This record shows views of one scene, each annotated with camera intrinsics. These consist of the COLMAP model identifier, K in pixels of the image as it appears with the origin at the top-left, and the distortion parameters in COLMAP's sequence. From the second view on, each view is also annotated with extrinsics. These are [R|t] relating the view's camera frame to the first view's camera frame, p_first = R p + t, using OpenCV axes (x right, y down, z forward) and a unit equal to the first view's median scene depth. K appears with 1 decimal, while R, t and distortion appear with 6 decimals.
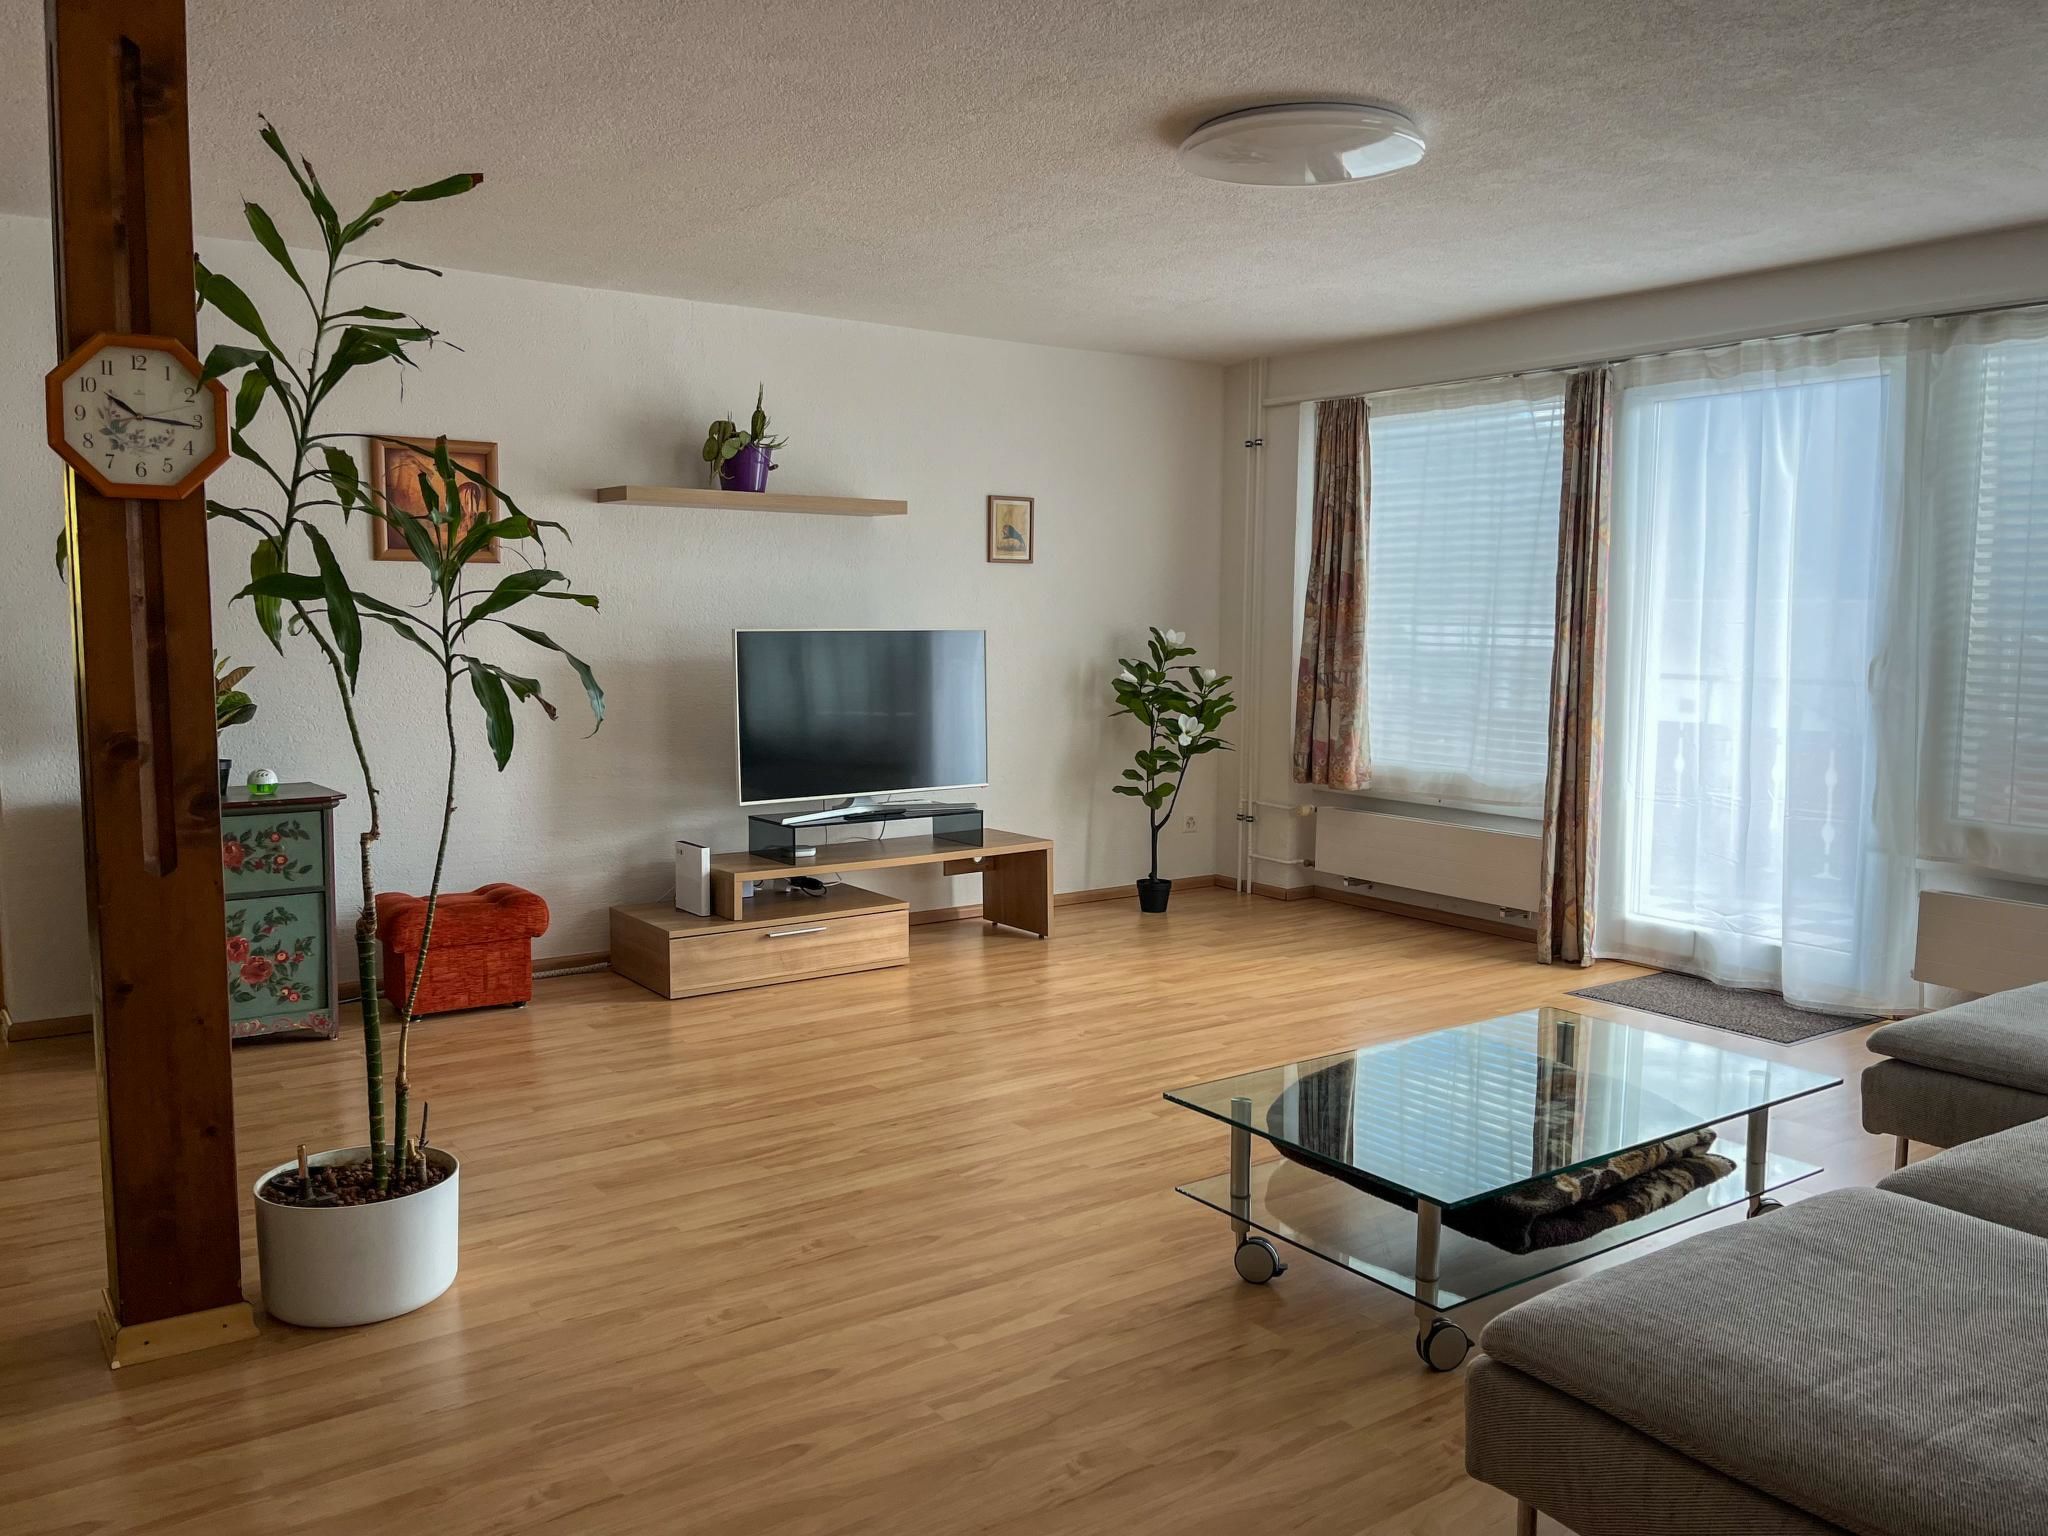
lens RADIAL K [[1577.3, 0, 997.1], [0, 1577.3, 779.3], [0, 0, 1]] dist [0.048972, -0.120014]
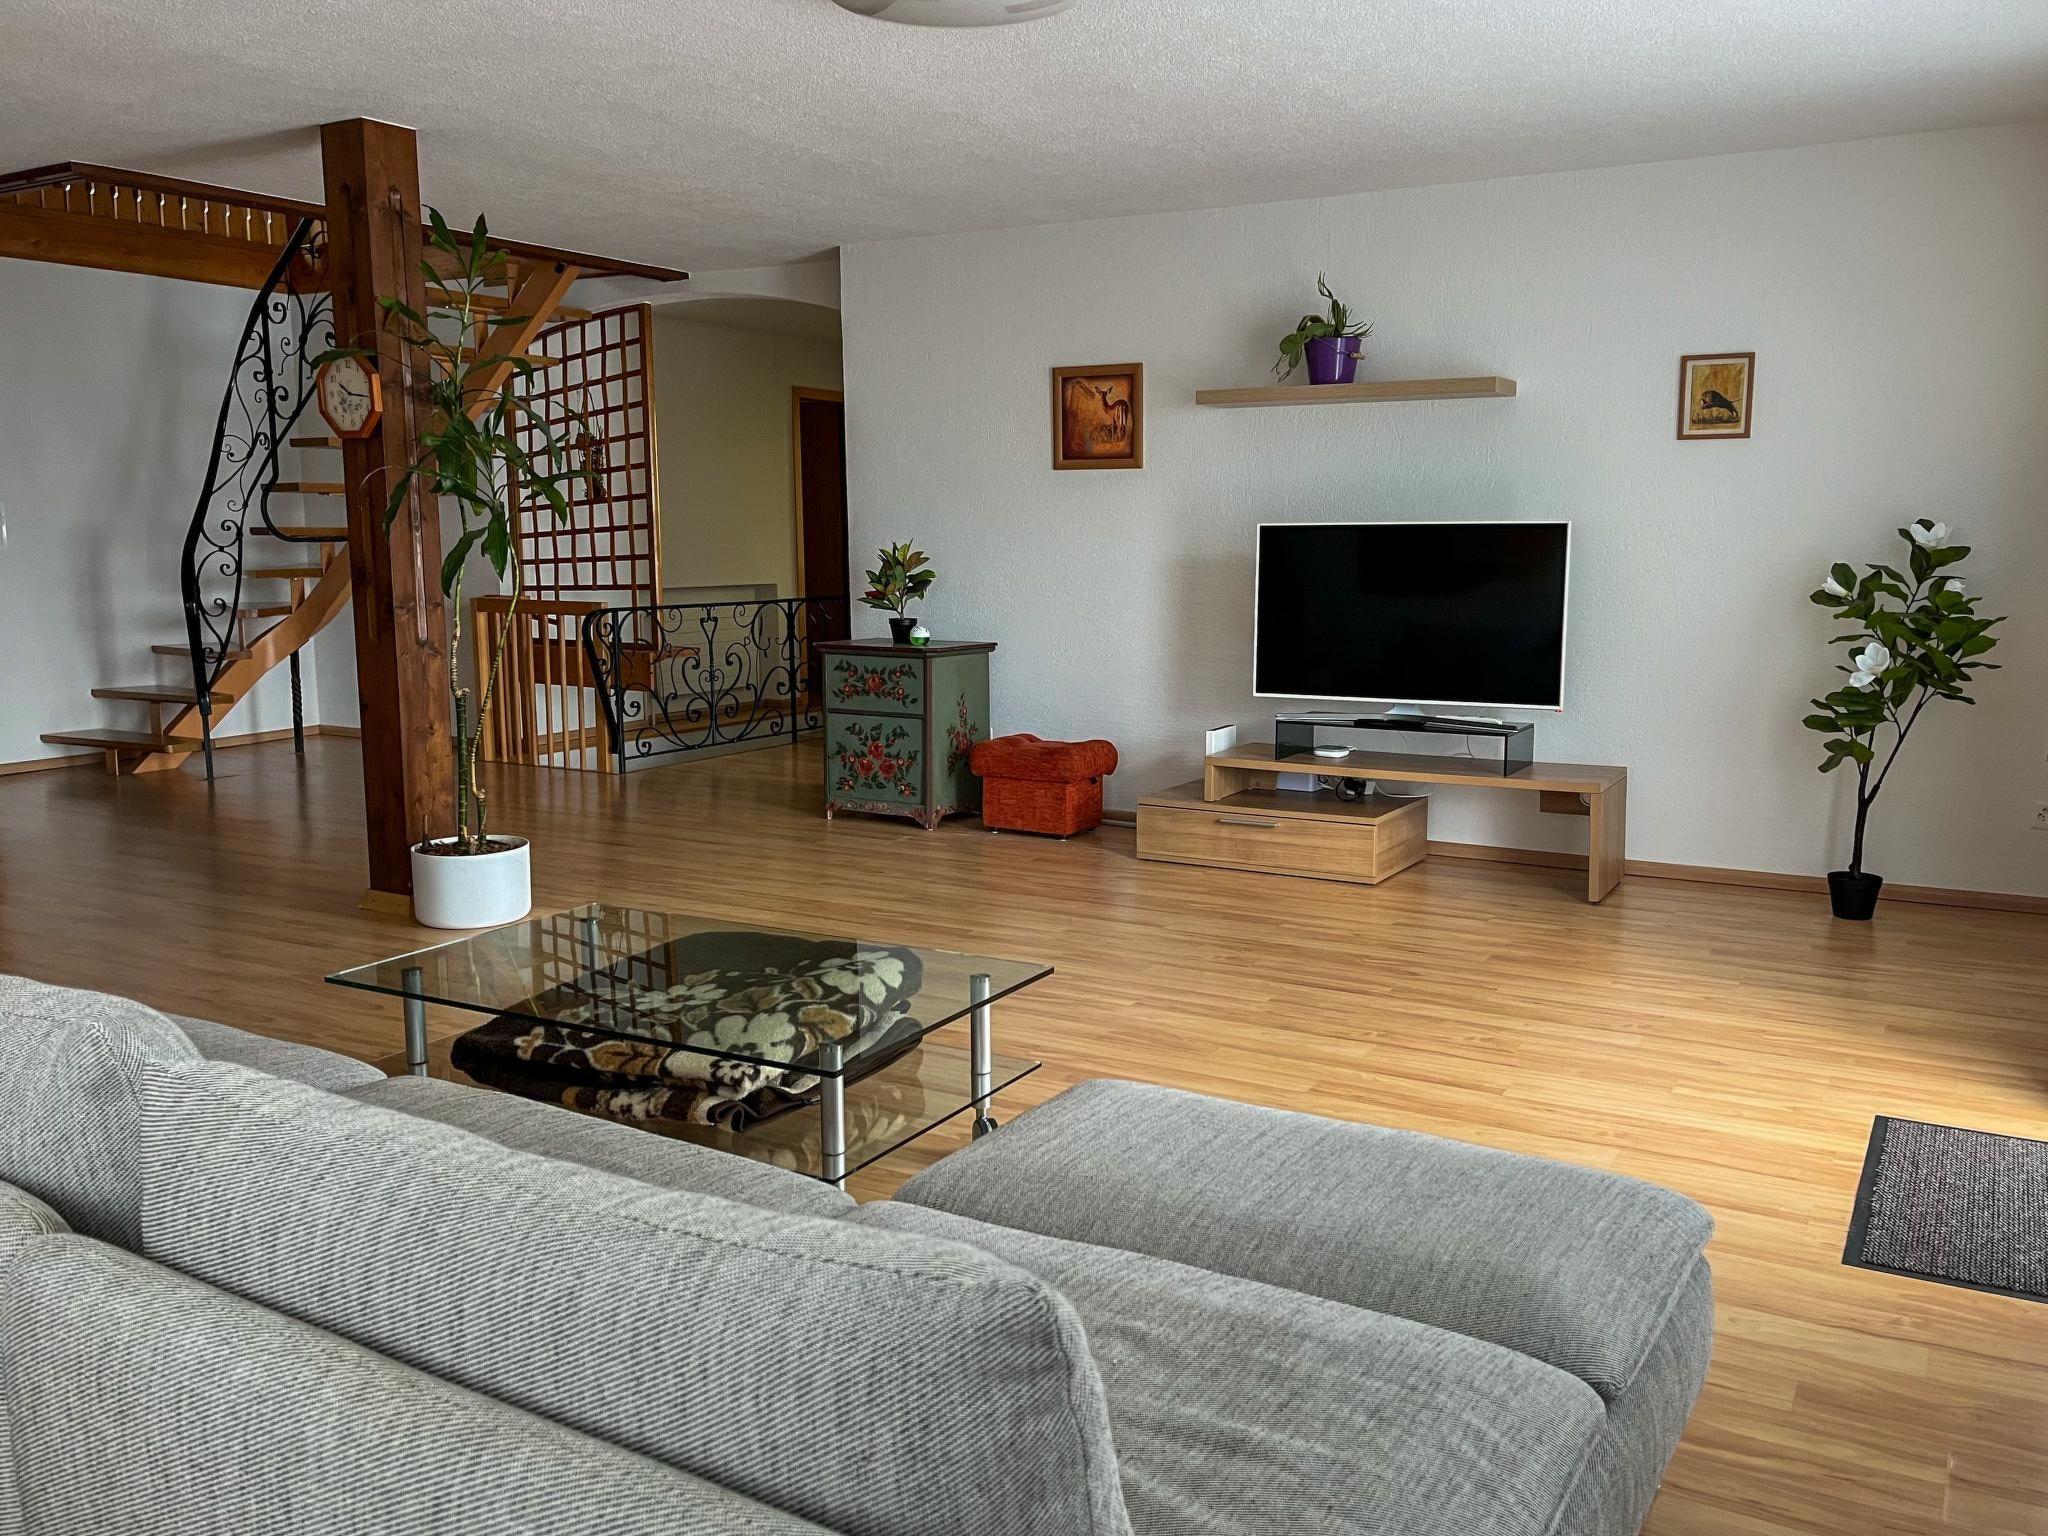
lens RADIAL K [[1585.4, 0, 1058.4], [0, 1585.4, 765.8], [0, 0, 1]] dist [0.074944, -0.082290]
pose [[0.439560, 0.128807, -0.888930, 0.691636], [-0.093359, 0.990856, 0.097411, -0.026645], [0.893348, 0.040172, 0.447565, 0.412028]]
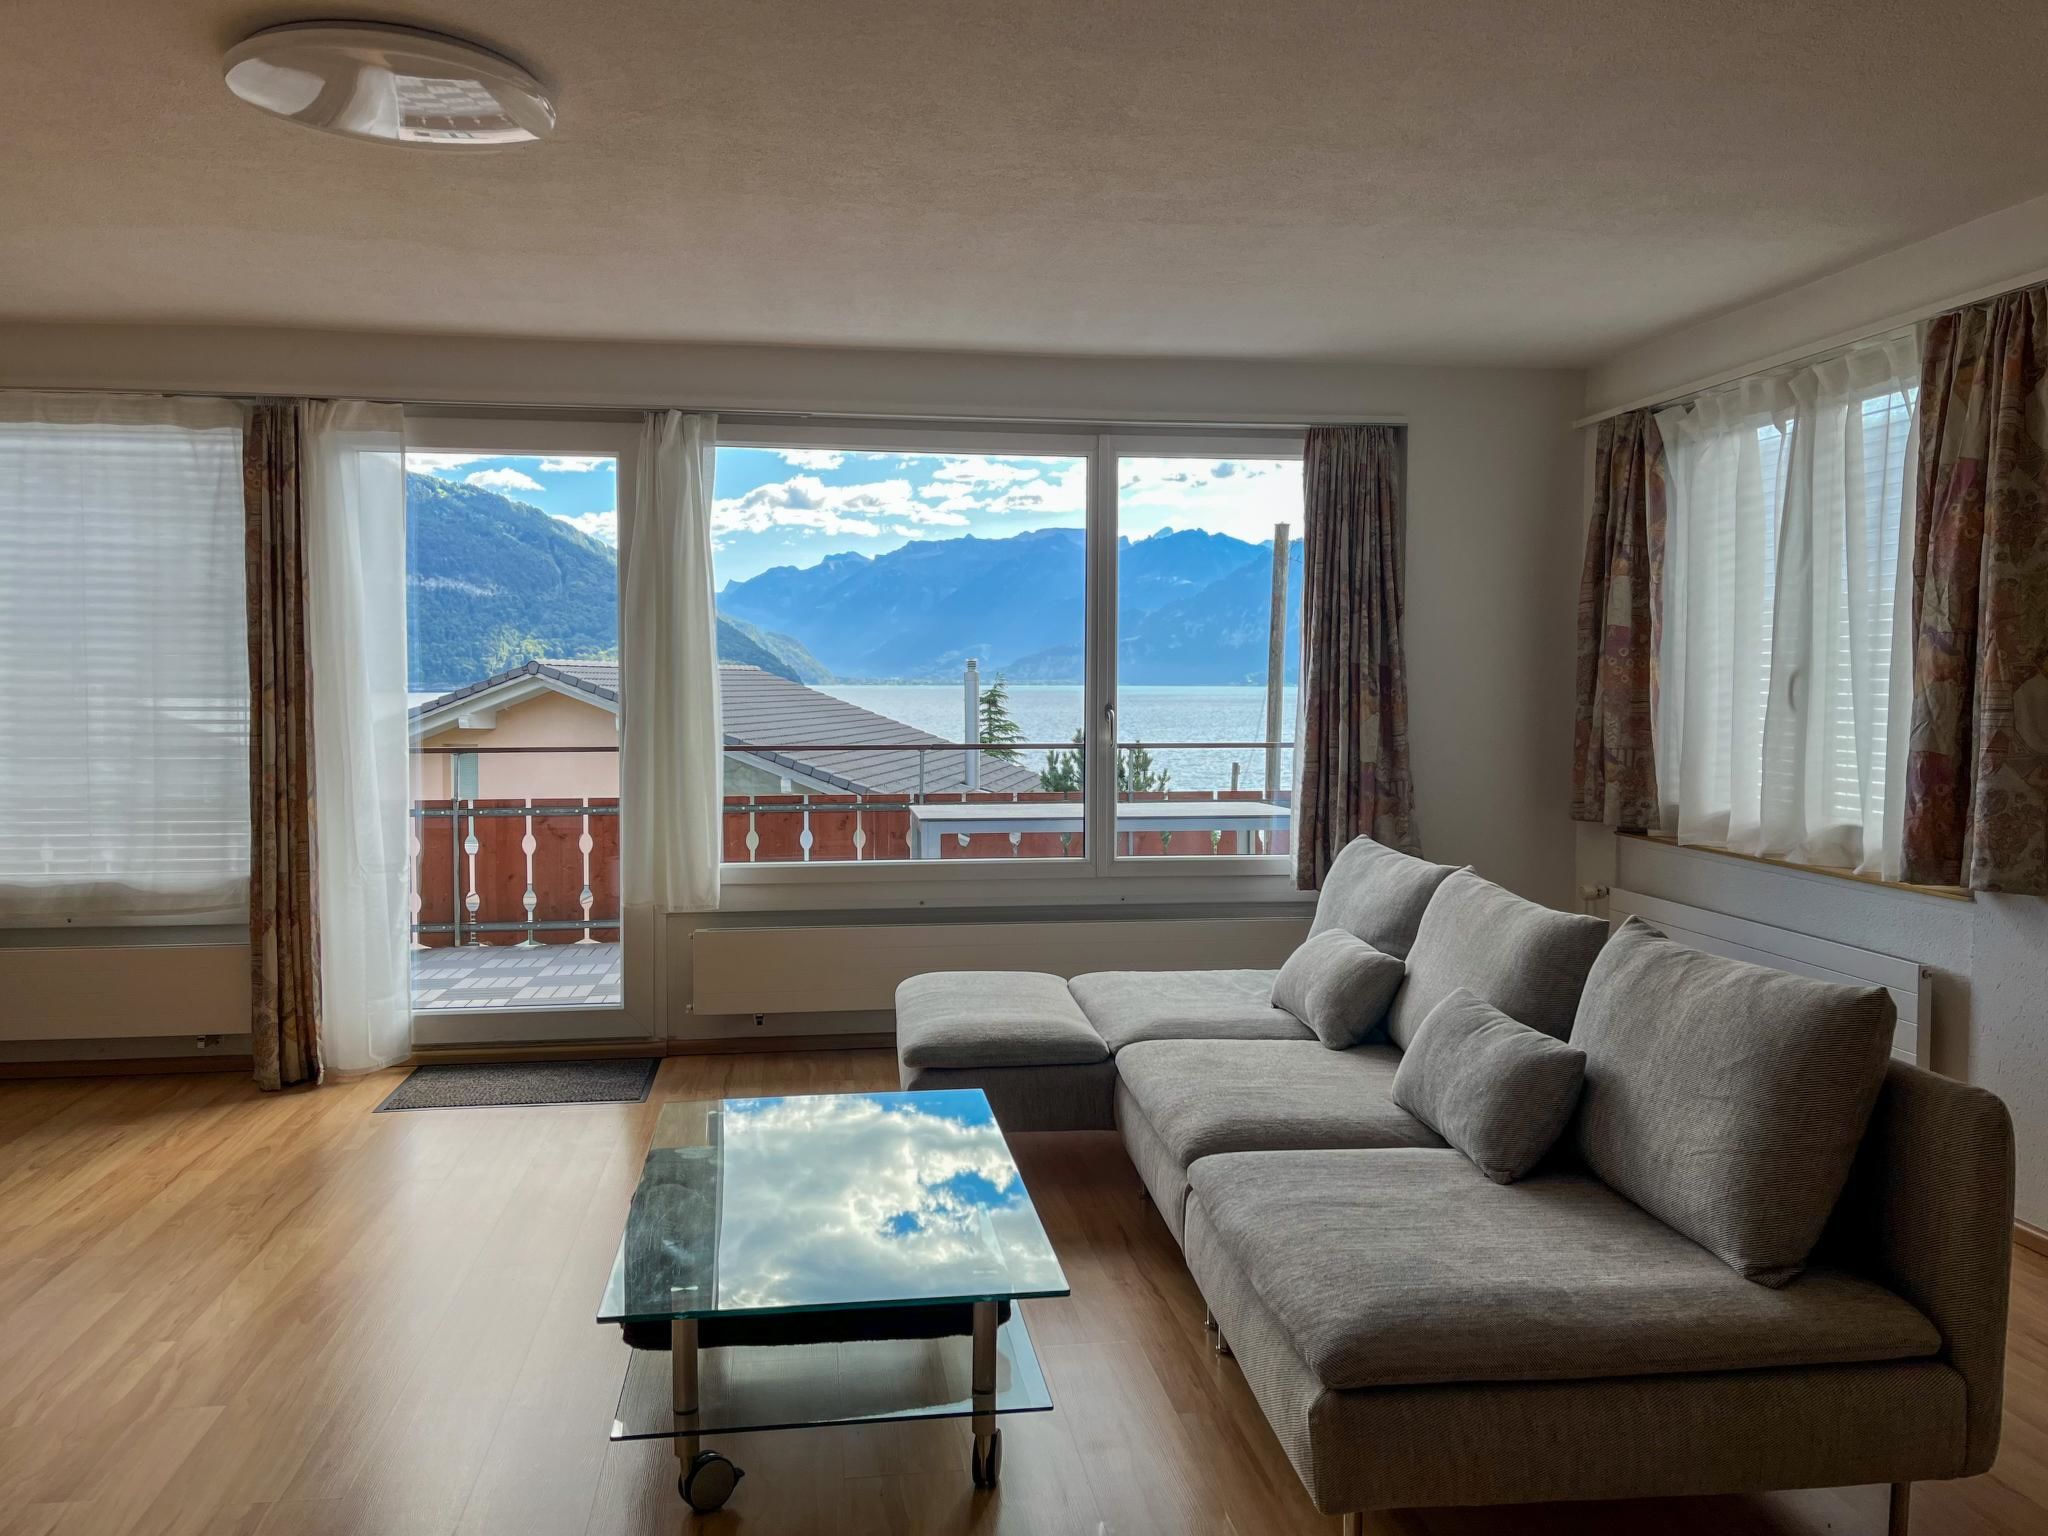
lens RADIAL K [[1585.4, 0, 1058.4], [0, 1585.4, 765.8], [0, 0, 1]] dist [0.074944, -0.082290]
pose [[0.435573, -0.047079, 0.898921, -0.250981], [0.094493, 0.995505, 0.006351, -0.024175], [-0.895180, 0.082175, 0.438064, 0.241393]]
